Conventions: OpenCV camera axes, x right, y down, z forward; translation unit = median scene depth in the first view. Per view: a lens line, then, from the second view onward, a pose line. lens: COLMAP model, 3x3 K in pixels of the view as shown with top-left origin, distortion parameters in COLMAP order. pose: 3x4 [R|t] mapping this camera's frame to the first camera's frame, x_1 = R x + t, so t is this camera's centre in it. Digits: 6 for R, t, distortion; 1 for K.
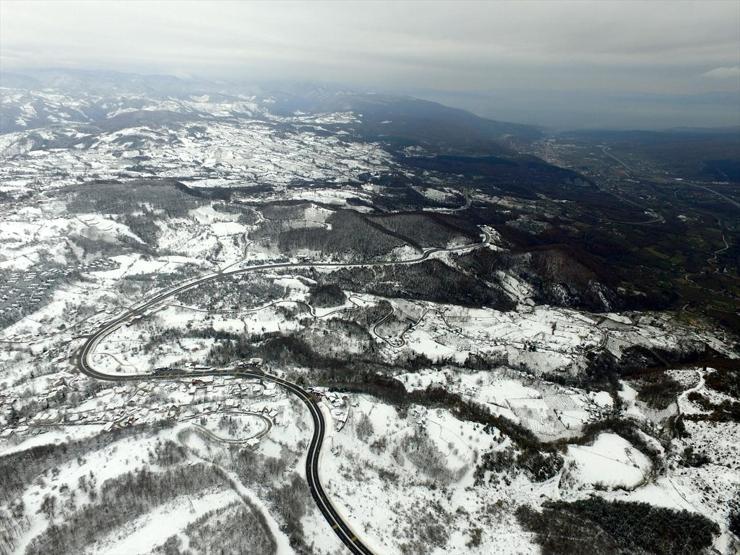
lens RADIAL K [[423.2, 0, 370.1], [0, 423.2, 277.2], [0, 0, 1]] dist [0.000183, 0.000476]
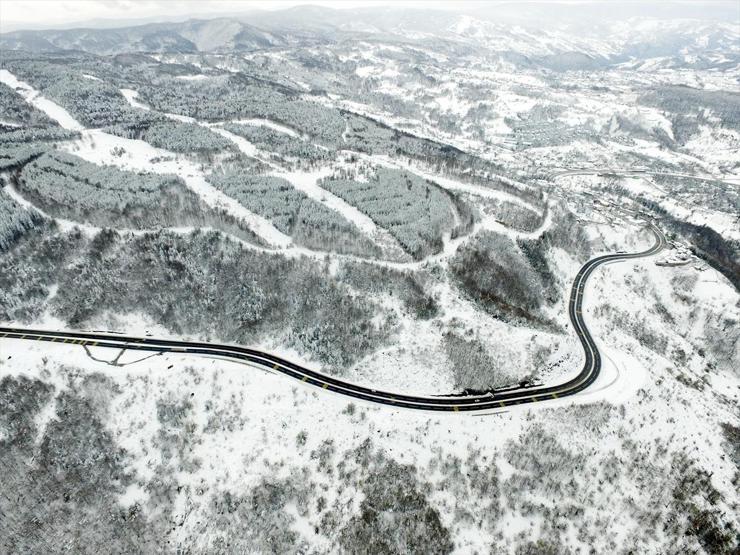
lens RADIAL K [[423.2, 0, 370.2], [0, 423.2, 277.6], [0, 0, 1]] dist [0.000183, 0.000476]
pose [[0.301271, 0.481064, -0.823294, 0.327033], [-0.385088, 0.851250, 0.356482, 0.153102], [0.872320, 0.209644, 0.441709, -0.061192]]
